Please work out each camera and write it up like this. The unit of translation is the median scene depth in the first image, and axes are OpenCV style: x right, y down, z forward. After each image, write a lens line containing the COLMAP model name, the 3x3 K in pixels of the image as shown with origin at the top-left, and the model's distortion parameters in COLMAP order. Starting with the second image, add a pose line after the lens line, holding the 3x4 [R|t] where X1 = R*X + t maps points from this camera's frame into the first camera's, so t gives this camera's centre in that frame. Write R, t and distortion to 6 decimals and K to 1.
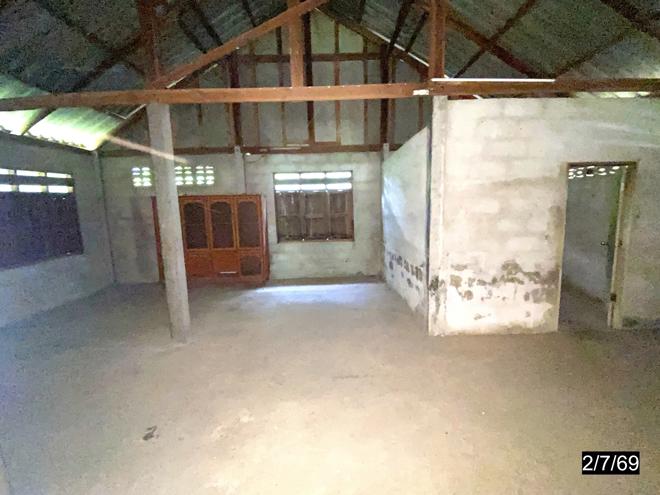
lens RADIAL K [[306.2, 0, 330.0], [0, 306.2, 247.5], [0, 0, 1]] dist [-0.000373, -0.029773]
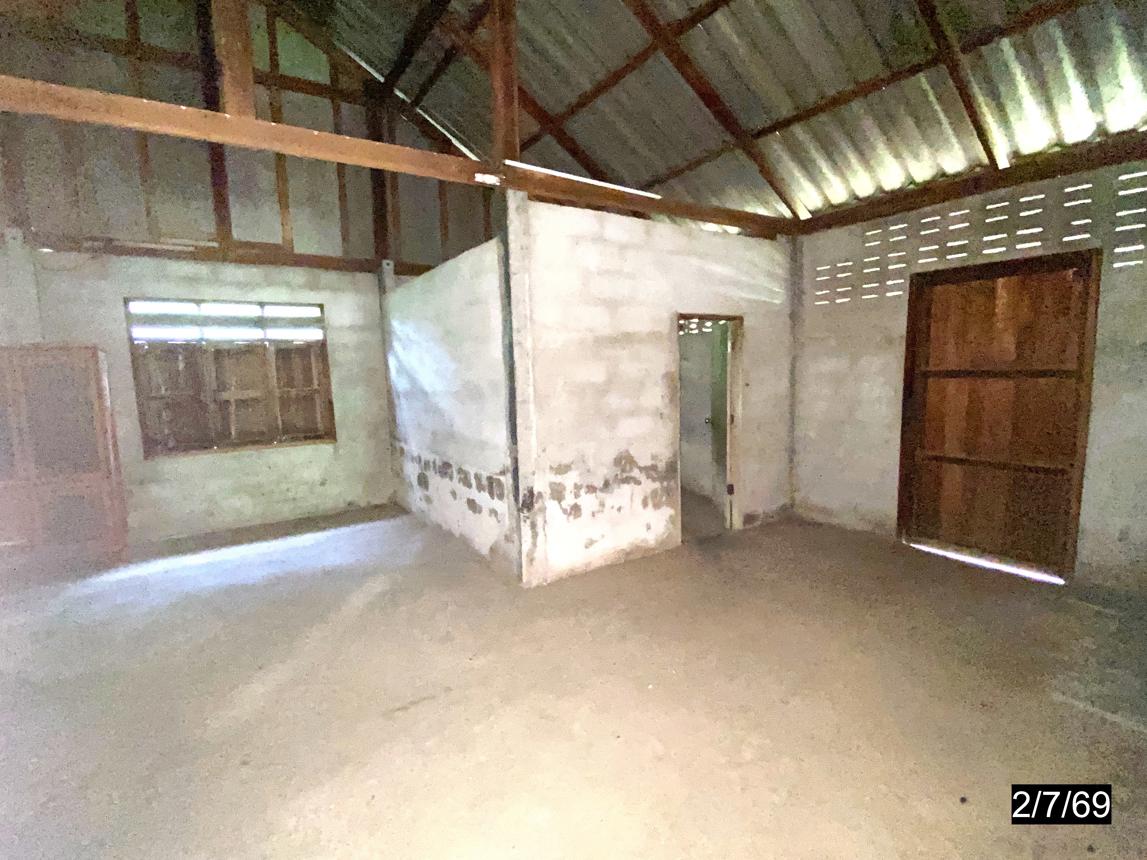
lens RADIAL K [[531.6, 0, 573.5], [0, 531.6, 430.0], [0, 0, 1]] dist [0.000268, -0.031025]
pose [[0.822510, -0.054900, 0.566095, -0.161537], [0.077196, 0.996896, -0.015482, 0.004129], [-0.563488, 0.056434, 0.824195, 0.081501]]
